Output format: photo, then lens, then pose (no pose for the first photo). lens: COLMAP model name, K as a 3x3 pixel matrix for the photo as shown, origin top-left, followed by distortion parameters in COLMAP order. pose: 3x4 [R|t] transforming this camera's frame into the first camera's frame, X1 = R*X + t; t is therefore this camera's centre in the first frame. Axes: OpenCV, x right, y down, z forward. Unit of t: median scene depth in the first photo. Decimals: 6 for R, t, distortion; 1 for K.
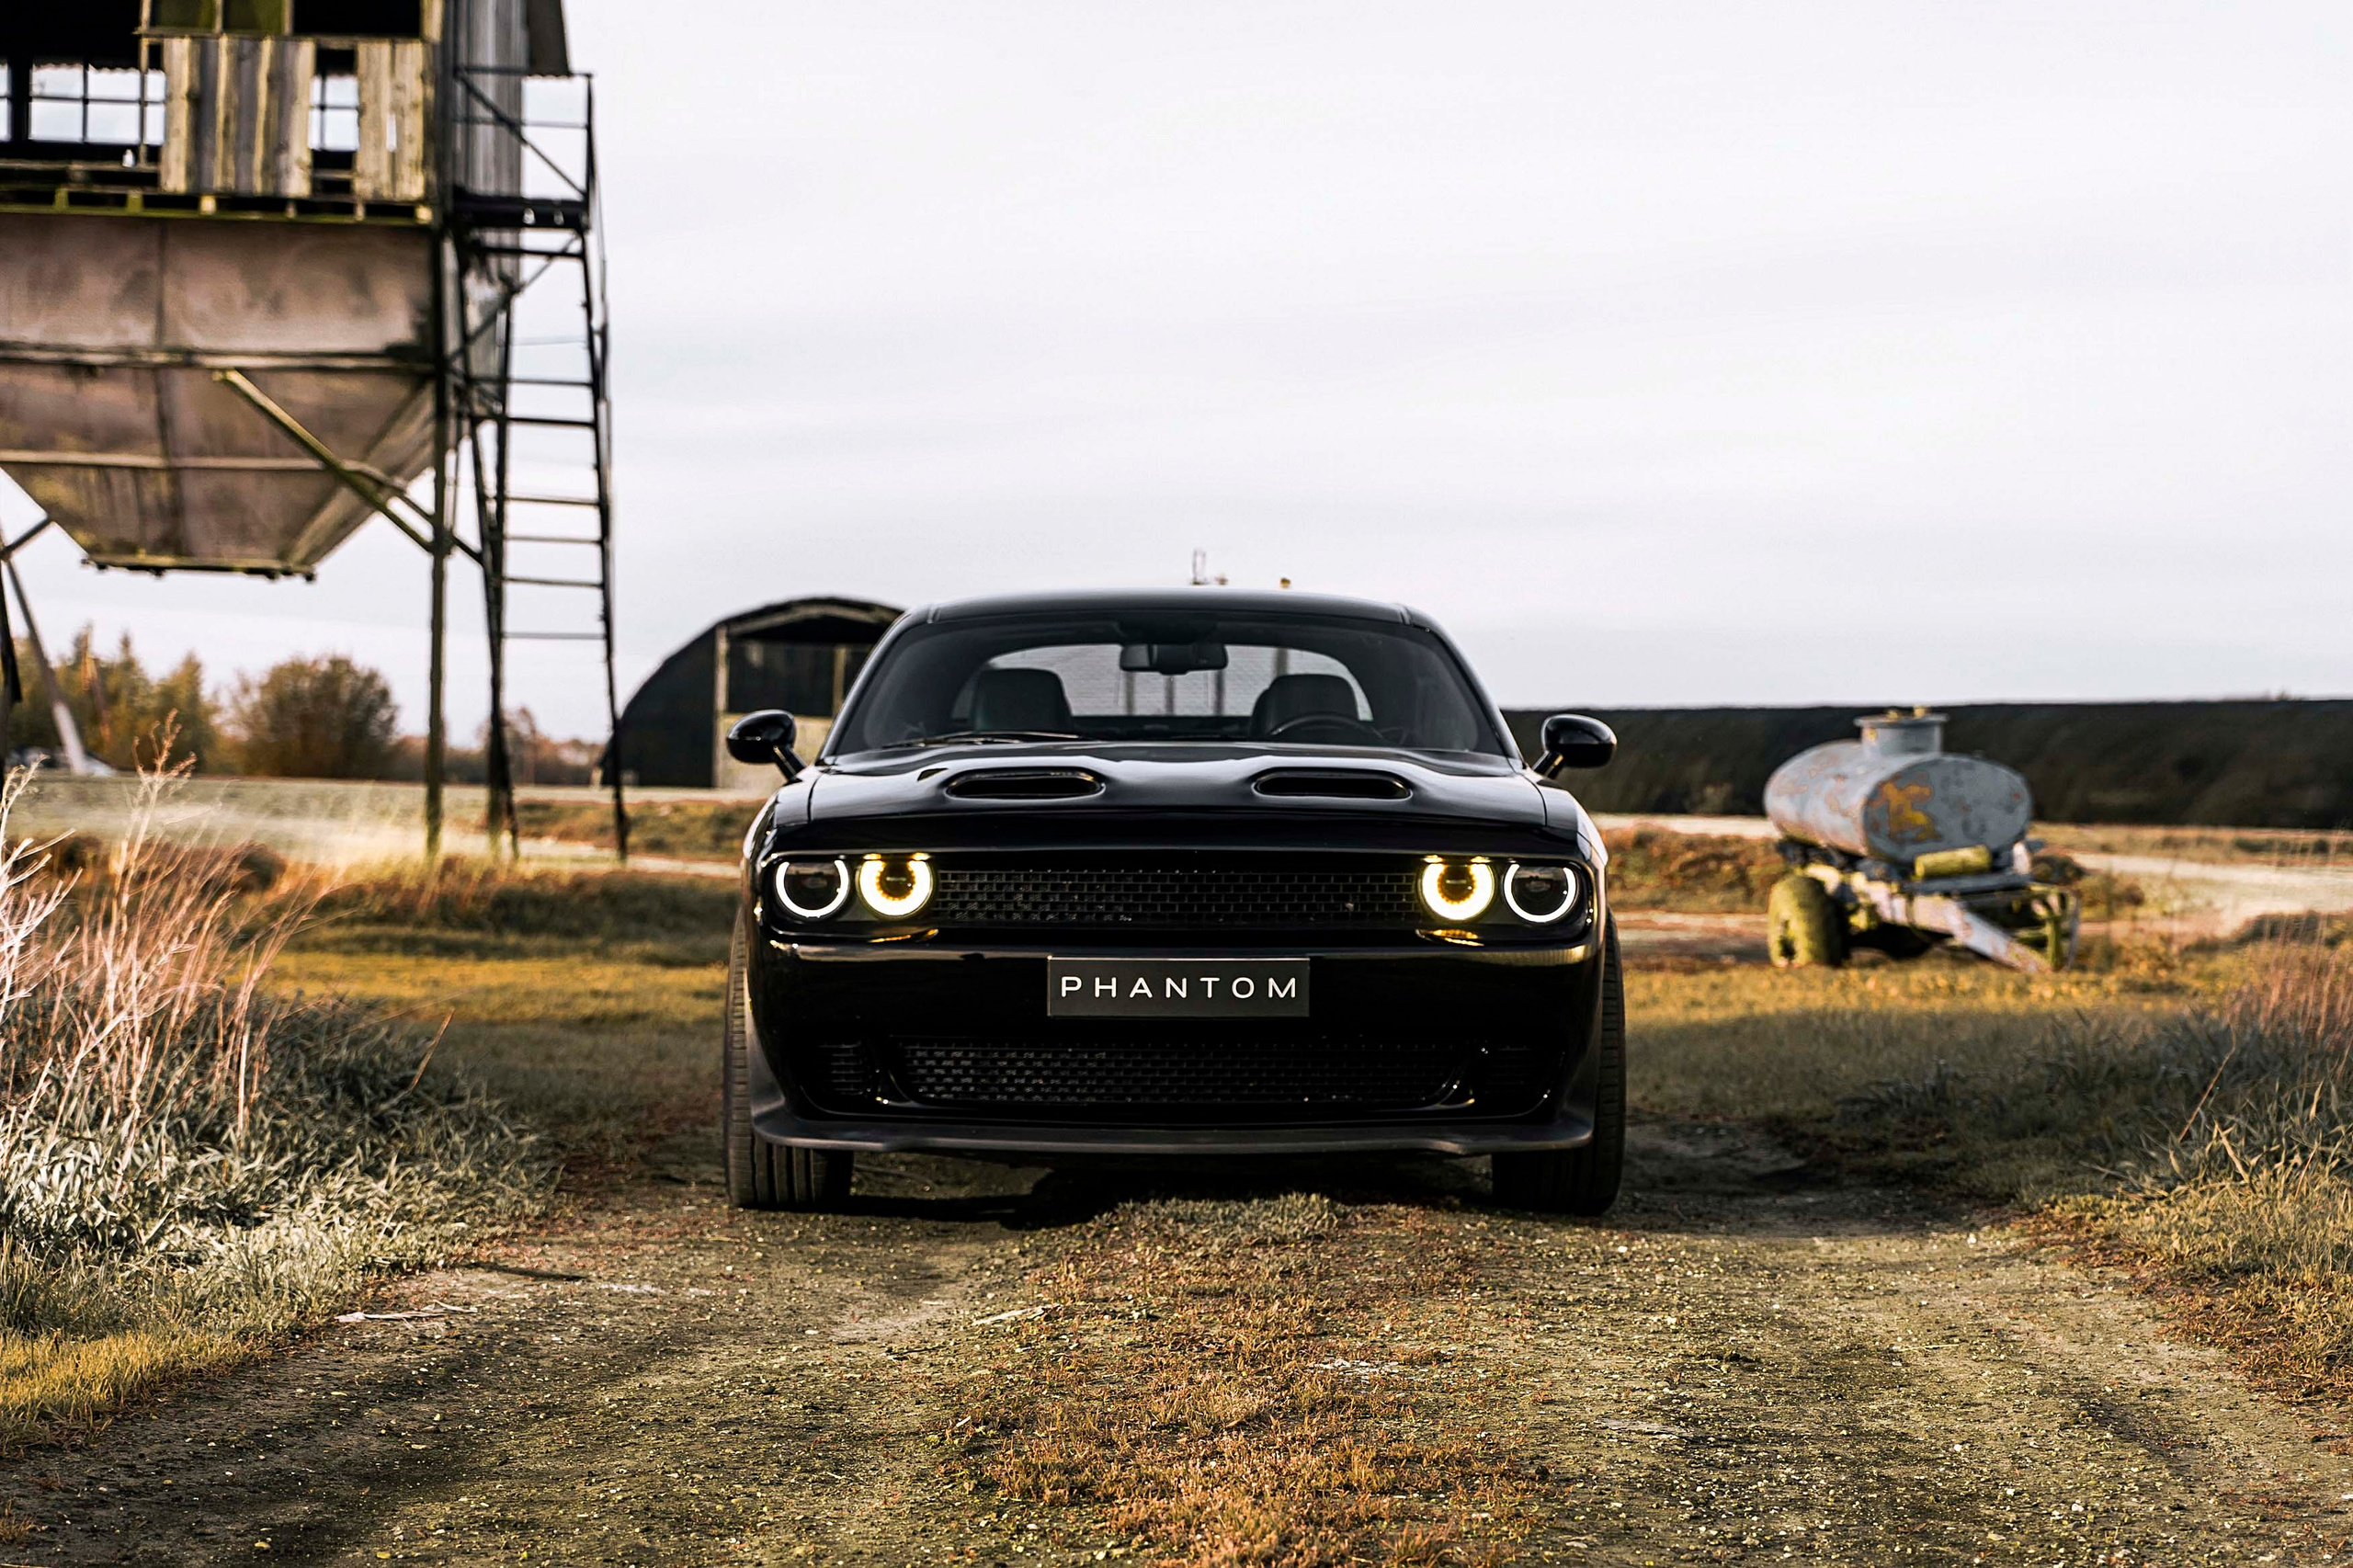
lens RADIAL K [[4937.5, 0, 1176.2], [0, 4937.5, 726.3], [0, 0, 1]] dist [-0.007816, 0.101609]
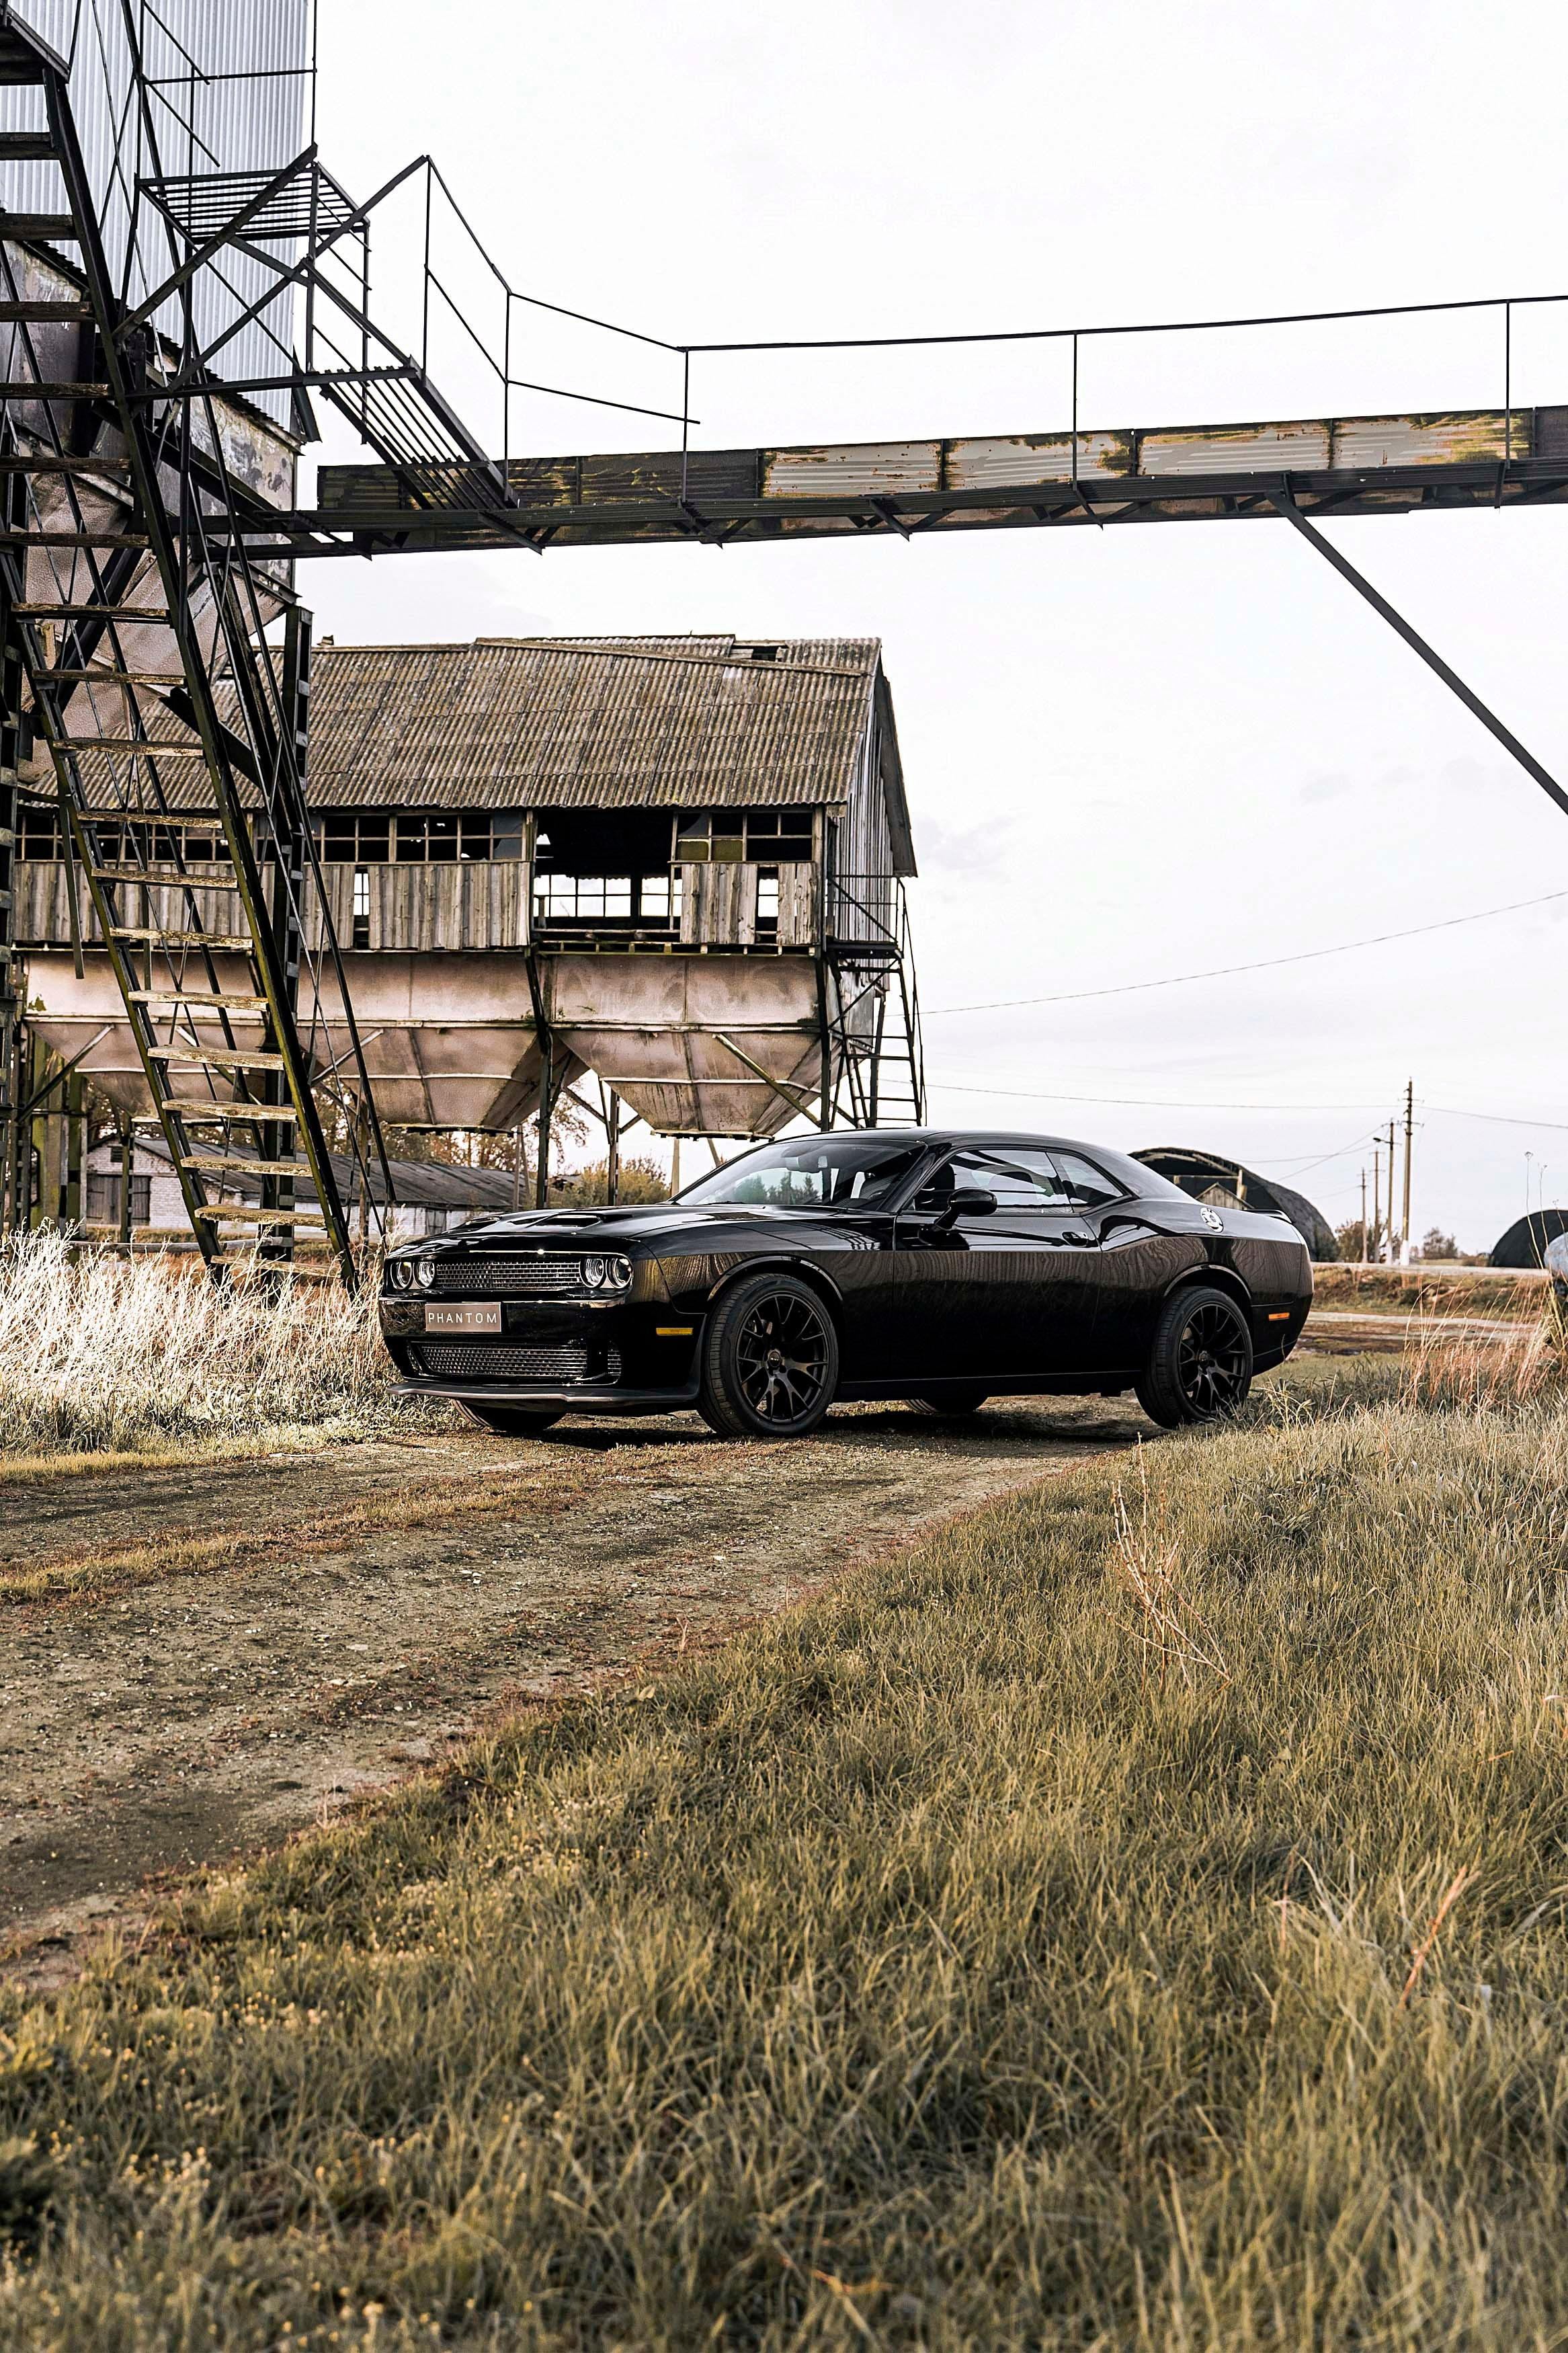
lens RADIAL K [[2754.2, 0, 733.1], [0, 2754.2, 1188.6], [0, 0, 1]] dist [-0.005752, 0.007270]
pose [[0.969768, -0.002034, -0.244019, 0.077960], [-0.000778, 0.999934, -0.011424, 0.001290], [0.244027, 0.011269, 0.969703, -0.049917]]
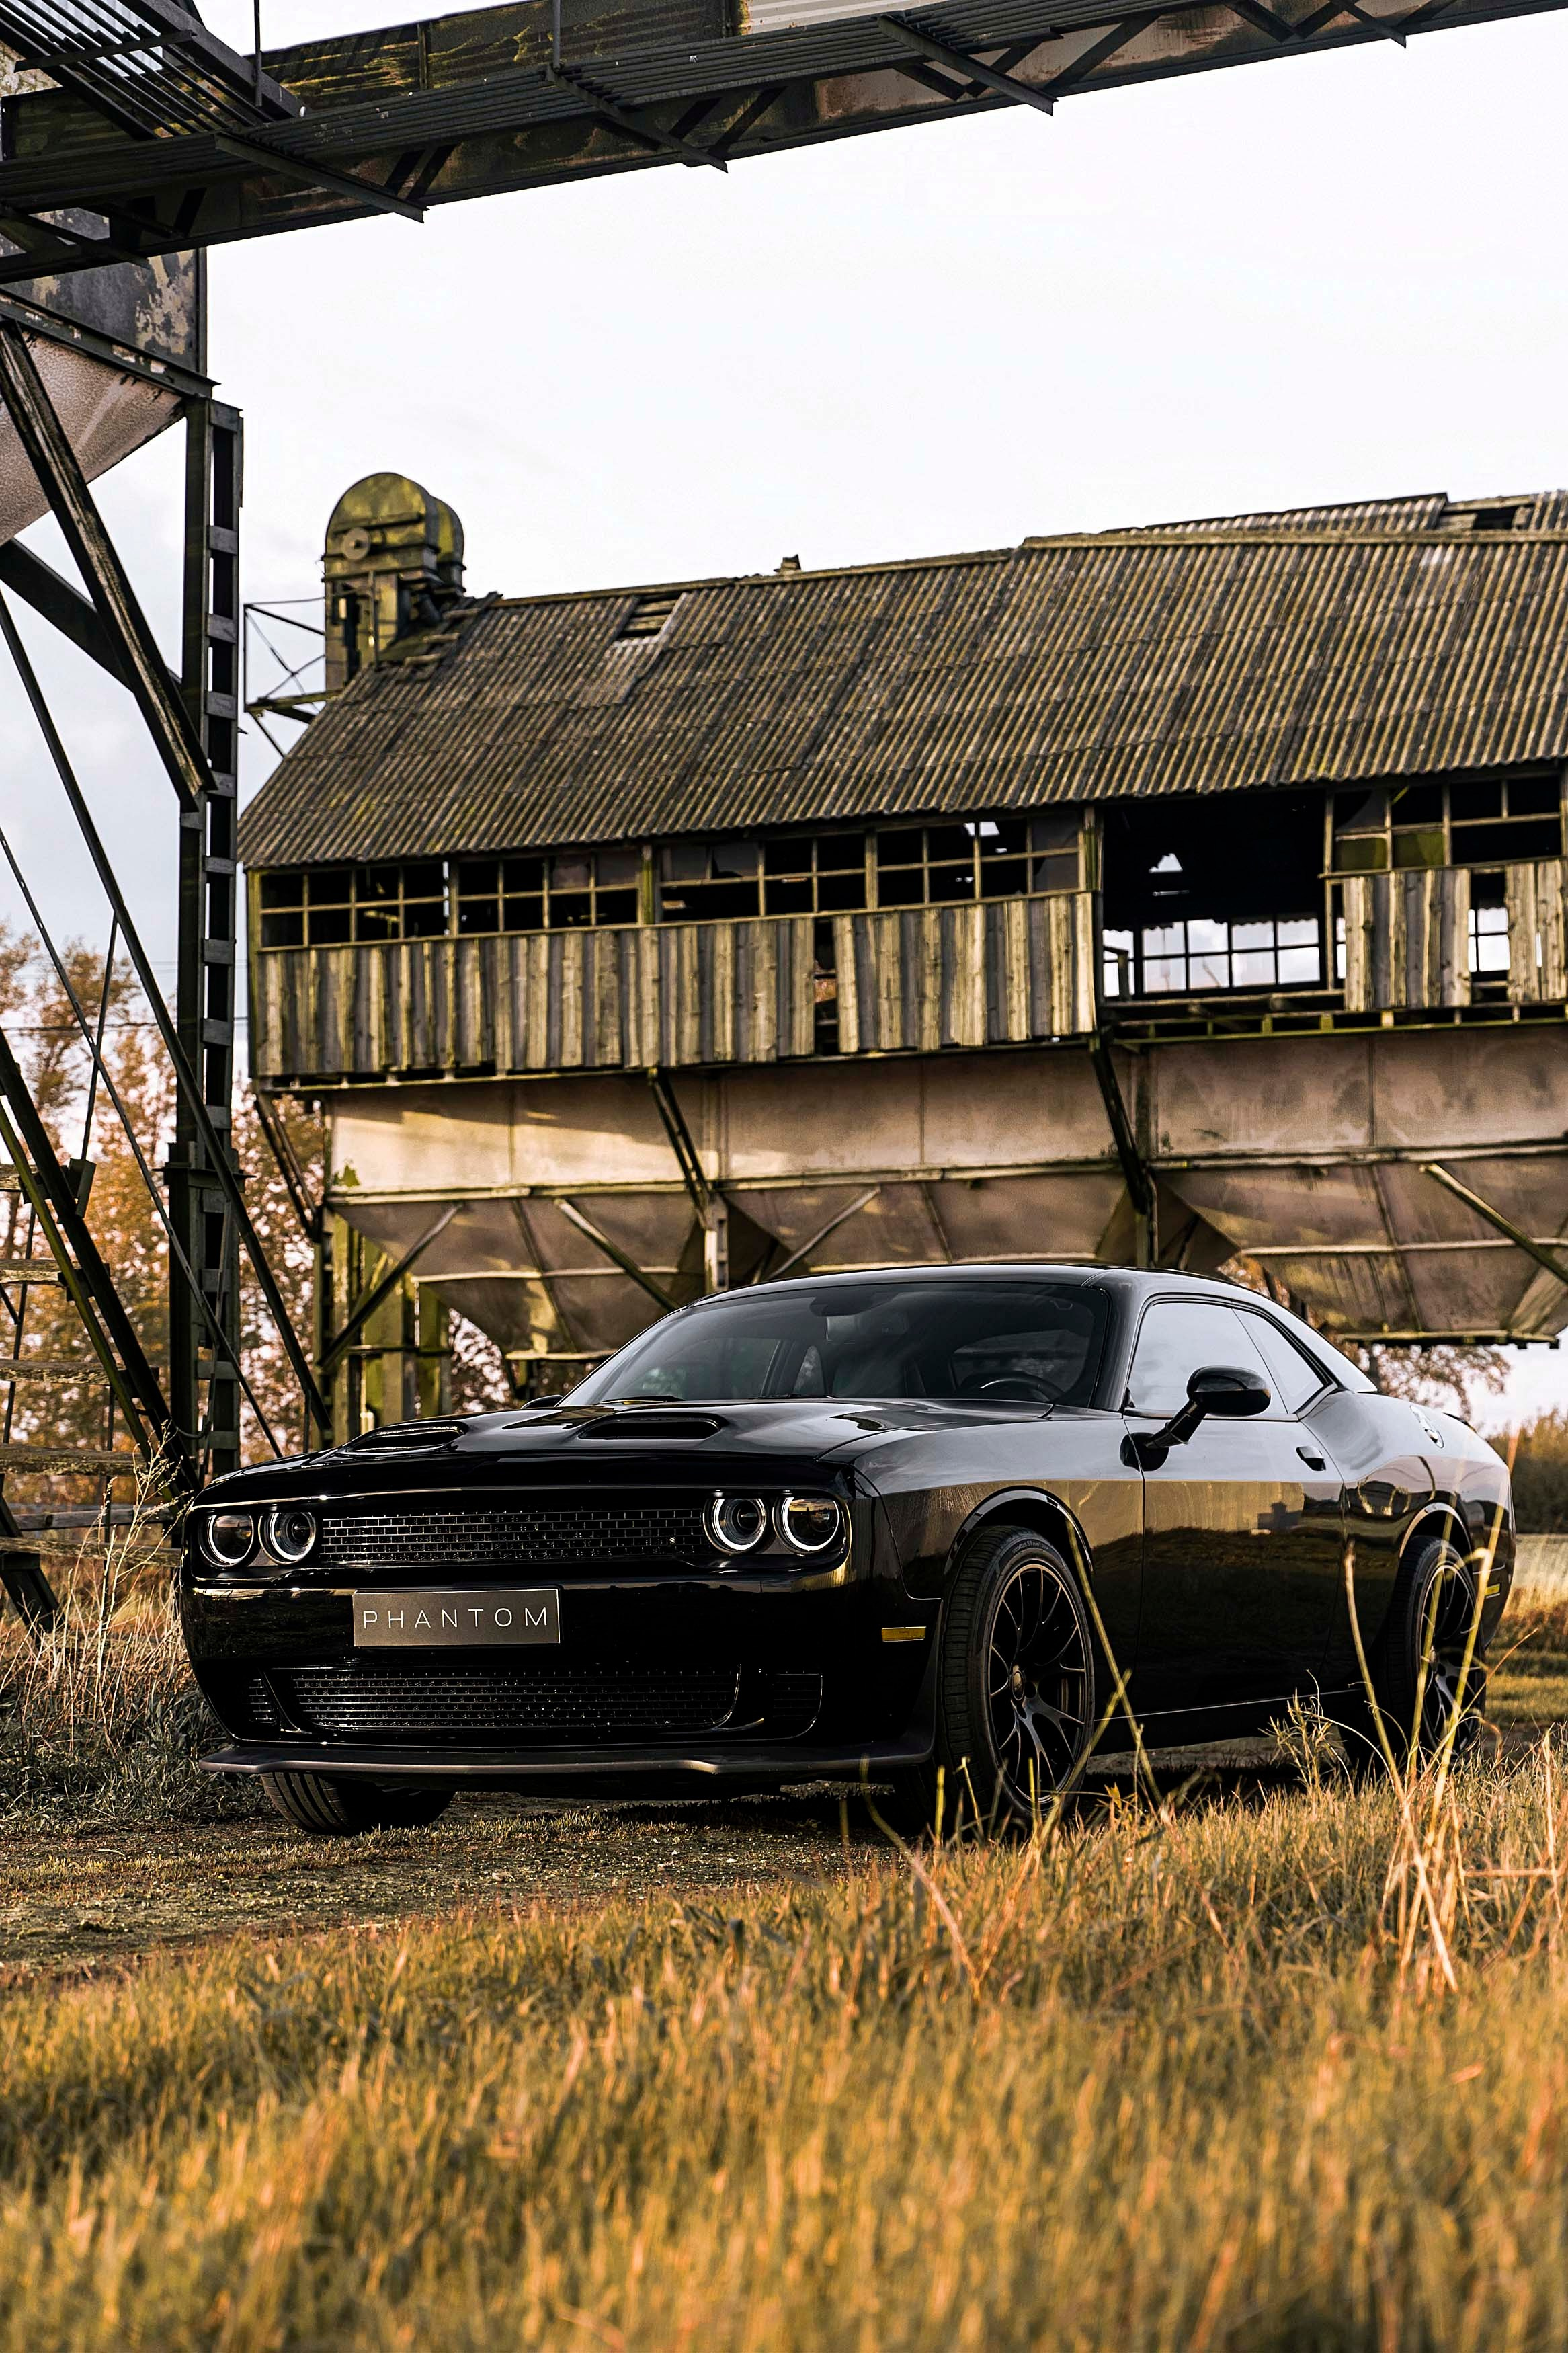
lens RADIAL K [[4338.8, 0, 781.1], [0, 4338.8, 1162.3], [0, 0, 1]] dist [-0.000846, 0.007352]
pose [[0.886031, -0.069289, -0.458420, 0.133285], [0.032582, 0.995630, -0.087512, 0.010180], [0.462480, 0.062602, 0.884417, 0.047758]]
